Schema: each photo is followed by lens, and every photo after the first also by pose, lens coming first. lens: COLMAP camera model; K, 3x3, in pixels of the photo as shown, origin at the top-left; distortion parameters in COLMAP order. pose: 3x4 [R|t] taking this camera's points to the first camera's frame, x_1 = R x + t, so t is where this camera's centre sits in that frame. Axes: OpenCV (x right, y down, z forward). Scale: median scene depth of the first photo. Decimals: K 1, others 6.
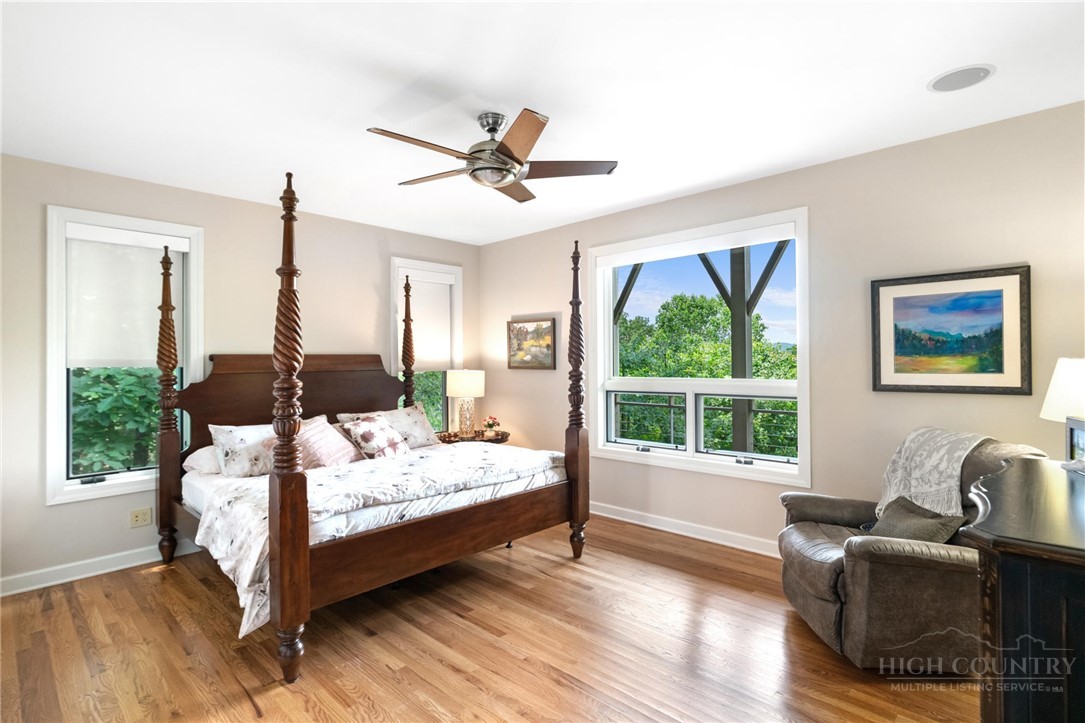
lens RADIAL K [[542.6, 0, 546.7], [0, 542.6, 362.1], [0, 0, 1]] dist [-0.003719, -0.000215]
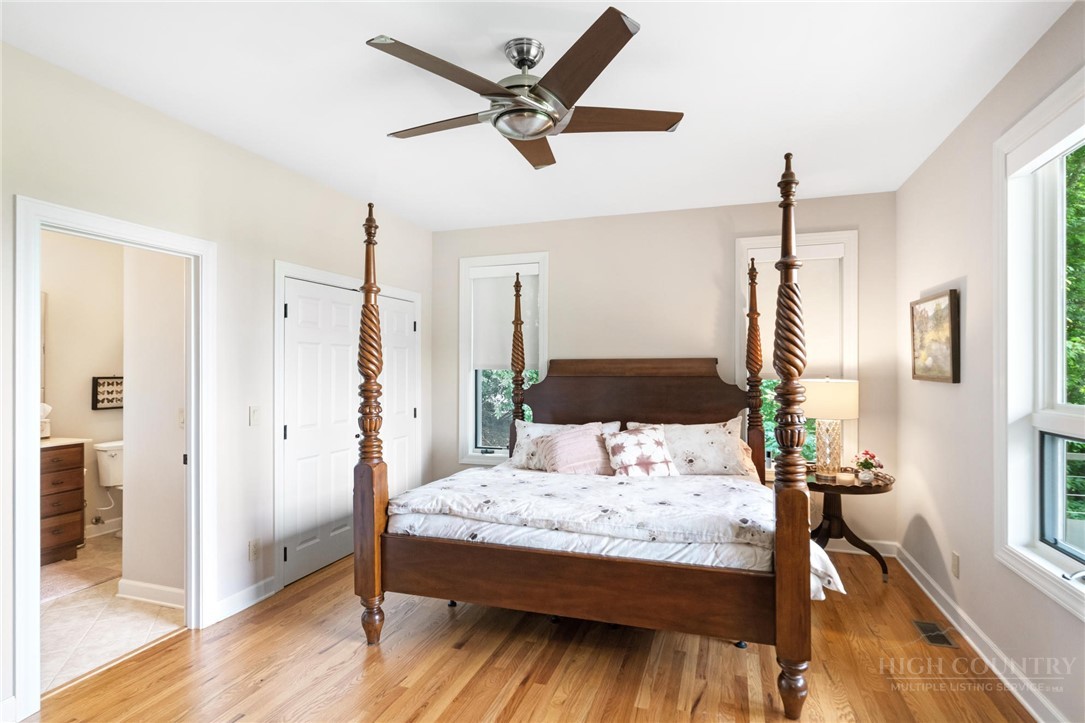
lens RADIAL K [[542.6, 0, 546.7], [0, 542.6, 362.1], [0, 0, 1]] dist [-0.003719, -0.000215]
pose [[0.418938, 0.000462, -0.908015, 0.488952], [-0.002108, 0.999998, -0.000464, -0.009068], [0.908012, 0.002109, 0.418938, 0.565649]]
